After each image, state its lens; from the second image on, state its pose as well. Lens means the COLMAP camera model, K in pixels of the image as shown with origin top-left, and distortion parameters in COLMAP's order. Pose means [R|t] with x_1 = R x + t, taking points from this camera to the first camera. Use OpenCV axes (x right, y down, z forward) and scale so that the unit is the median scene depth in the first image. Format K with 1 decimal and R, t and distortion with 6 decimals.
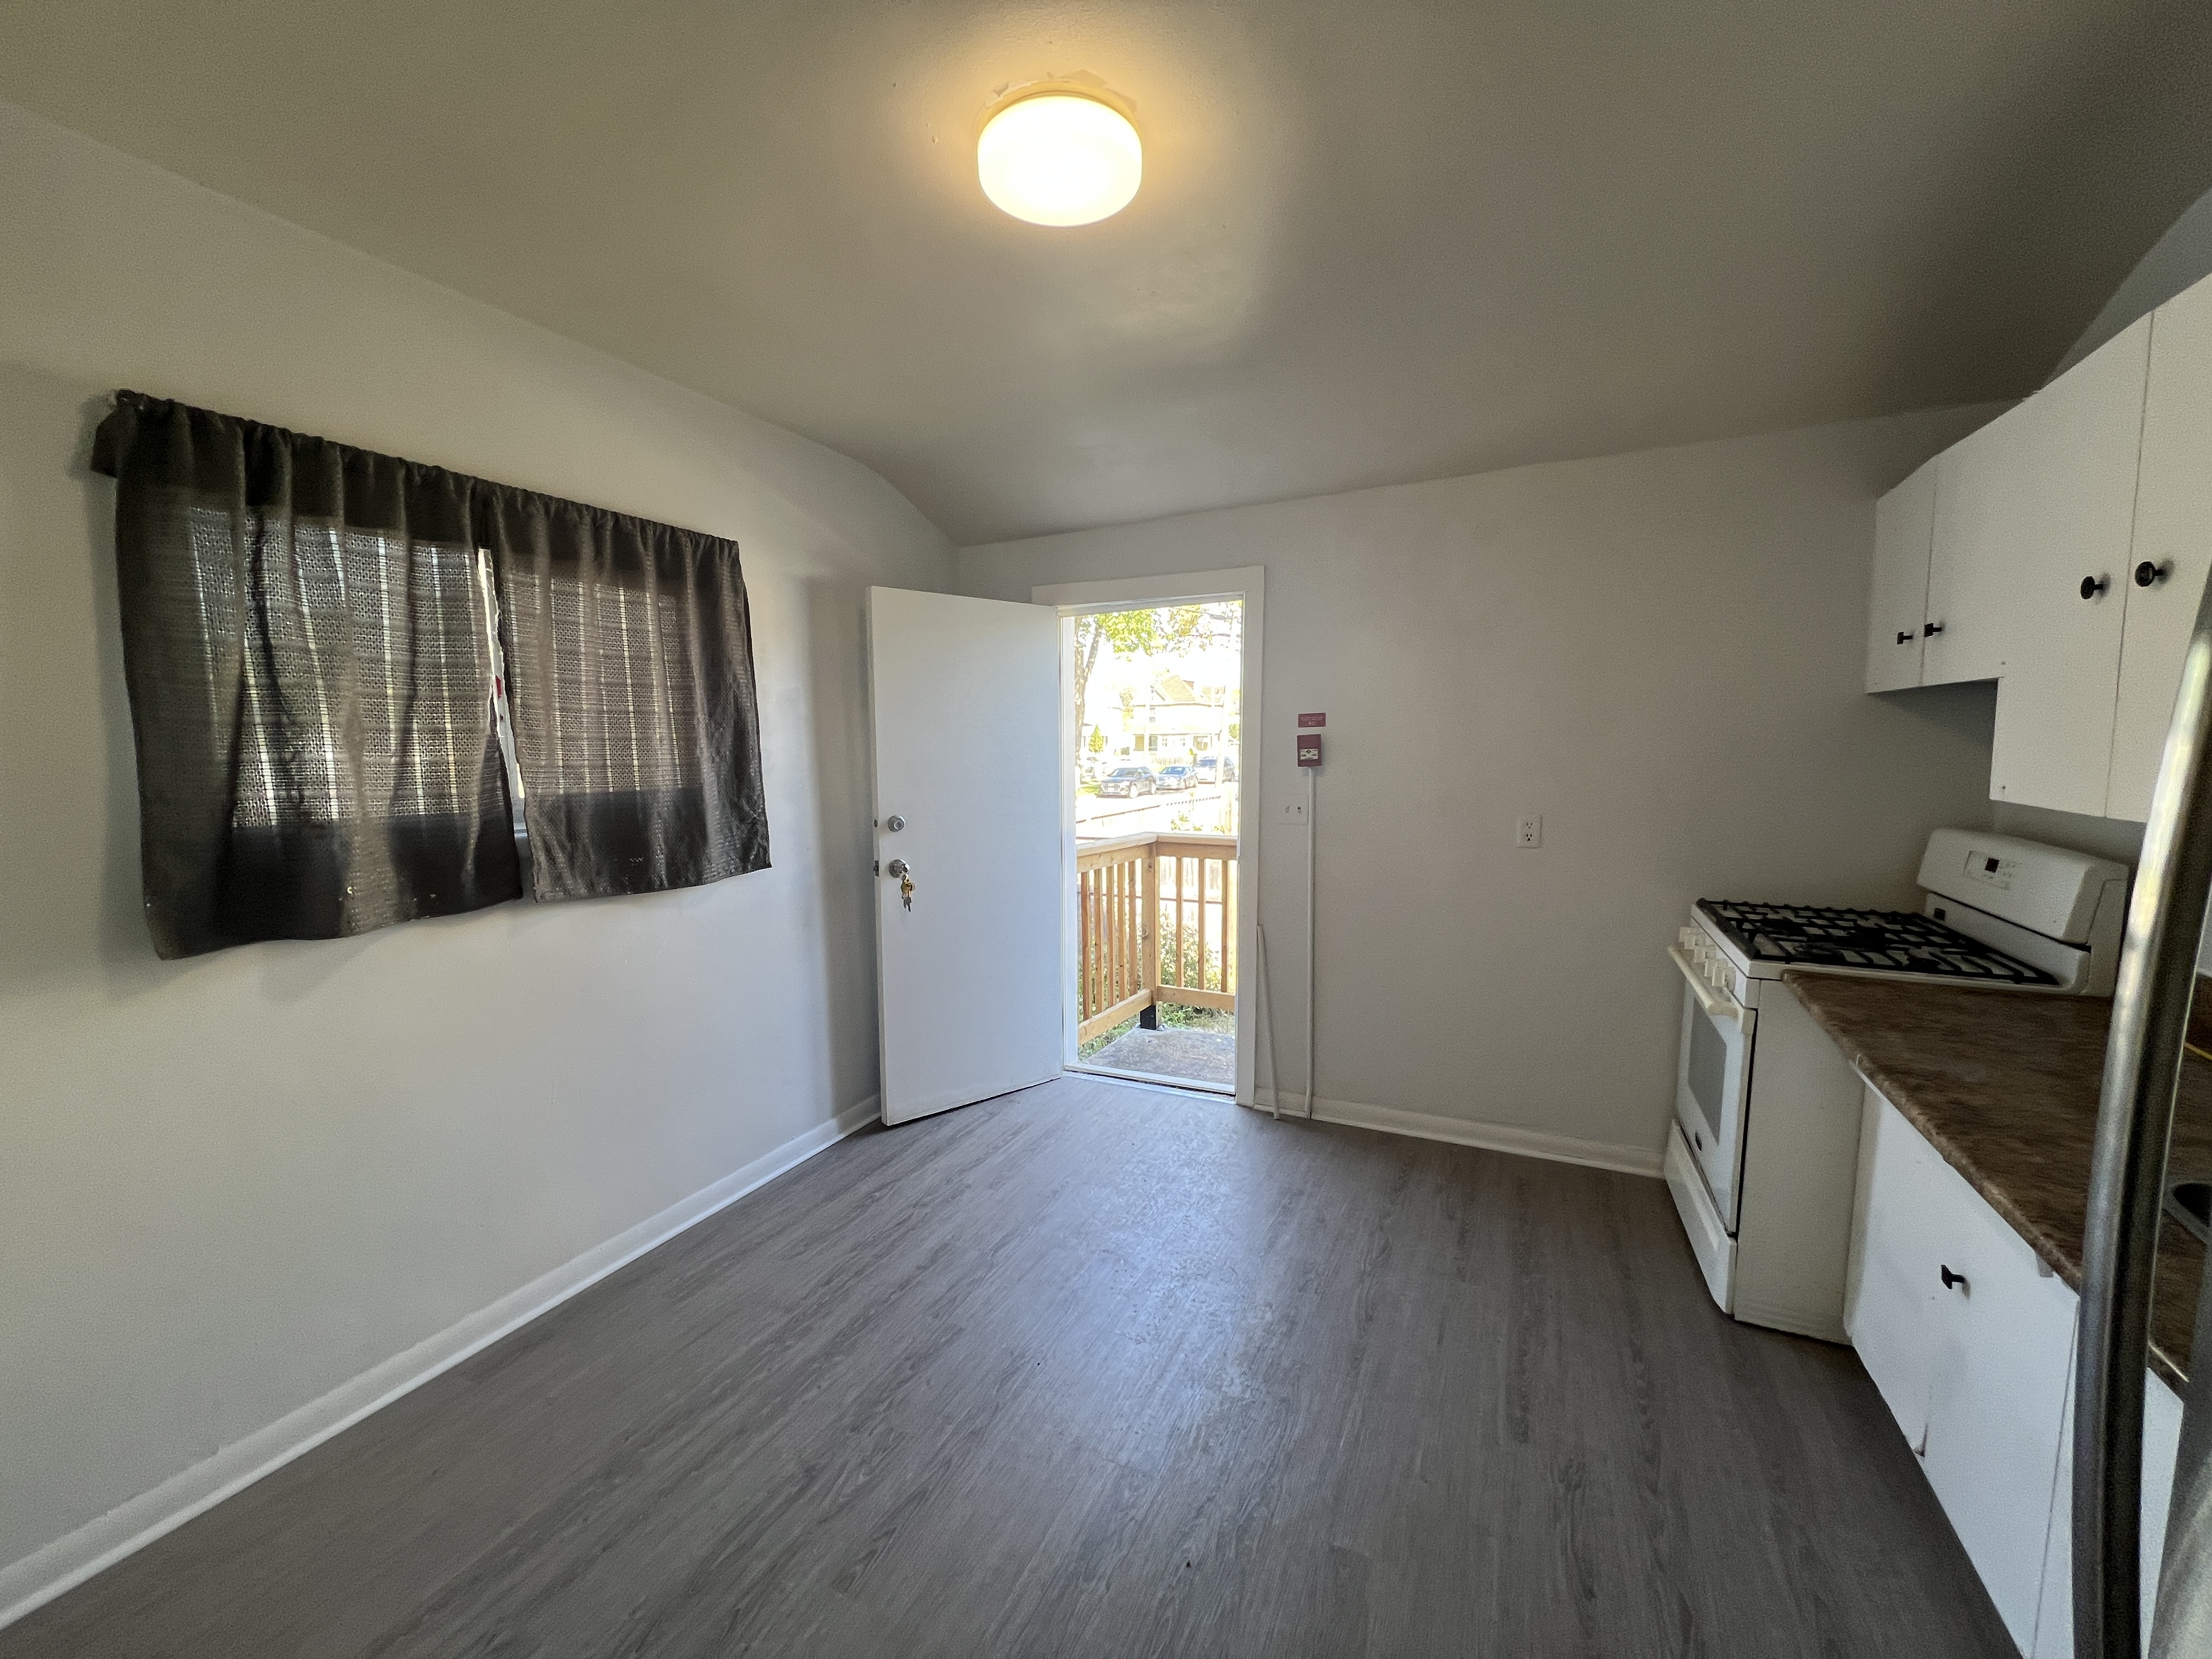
lens RADIAL K [[879.3, 0, 1106.8], [0, 879.3, 831.7], [0, 0, 1]] dist [-0.001710, -0.000061]
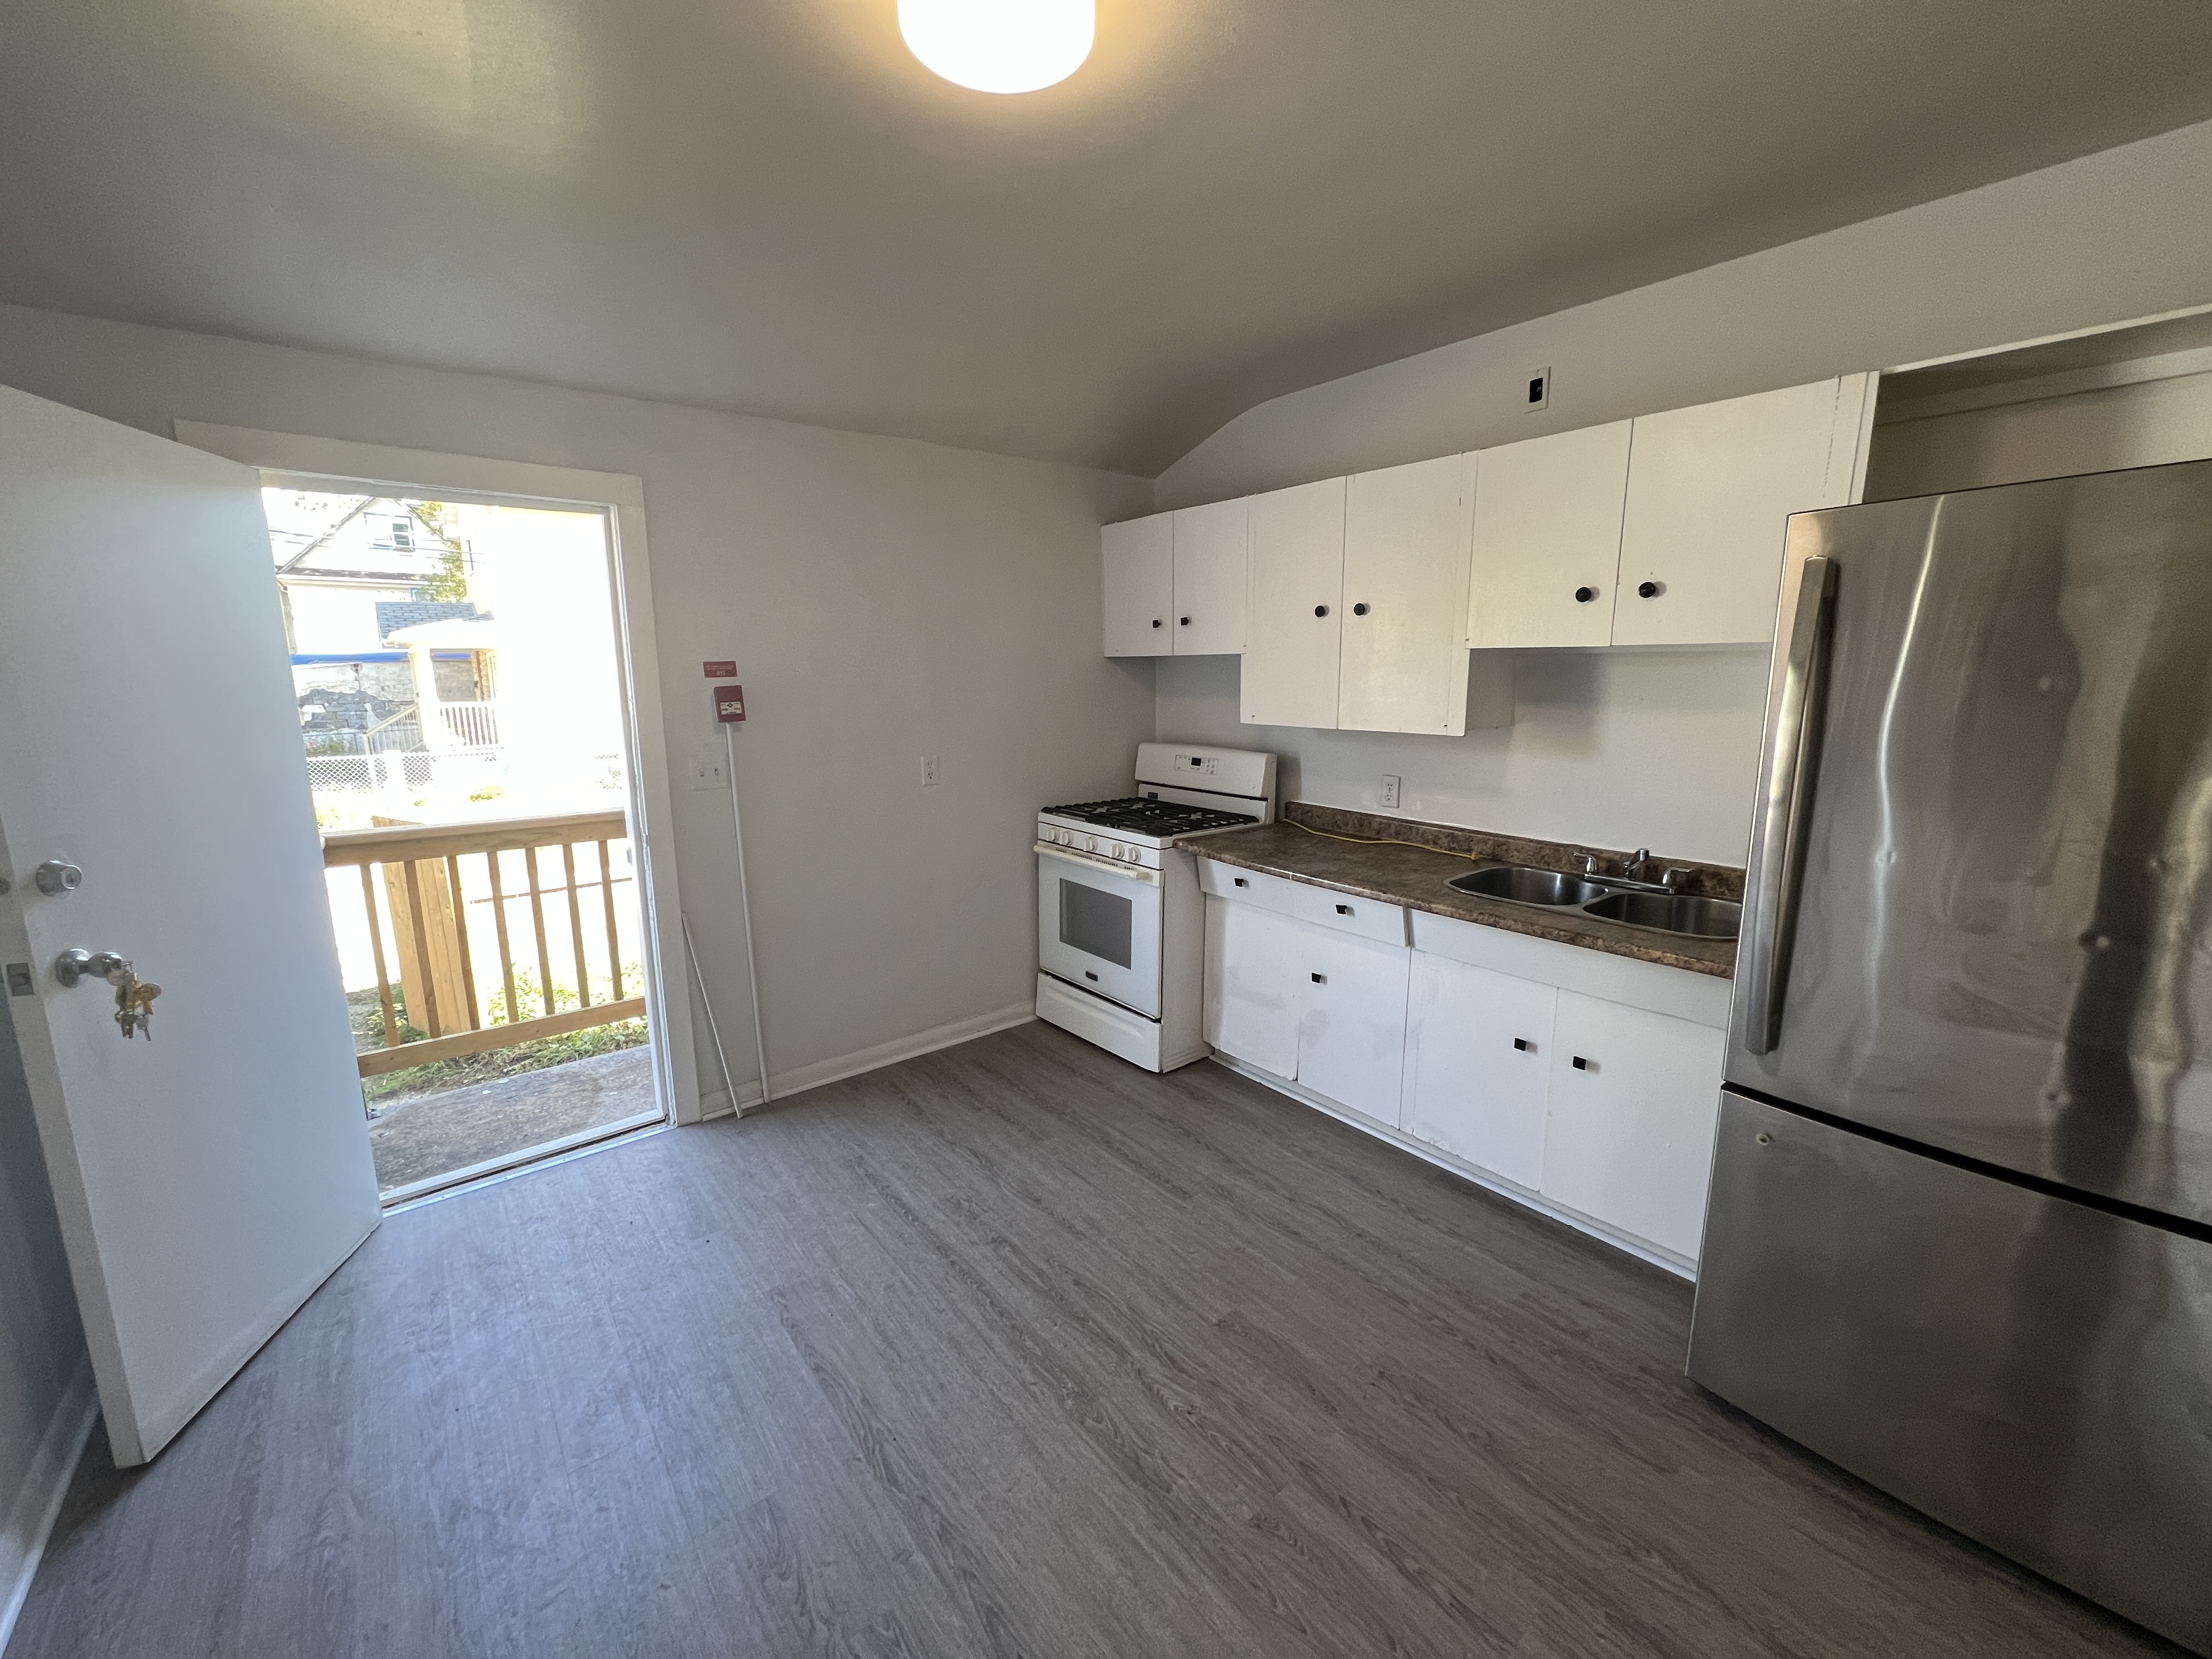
lens RADIAL K [[884.8, 0, 1110.1], [0, 884.8, 828.6], [0, 0, 1]] dist [-0.001949, 0.000524]
pose [[0.429306, -0.150819, 0.890478, -0.424947], [0.095936, 0.987995, 0.121084, -0.039365], [-0.898050, 0.033446, 0.438621, 0.269005]]
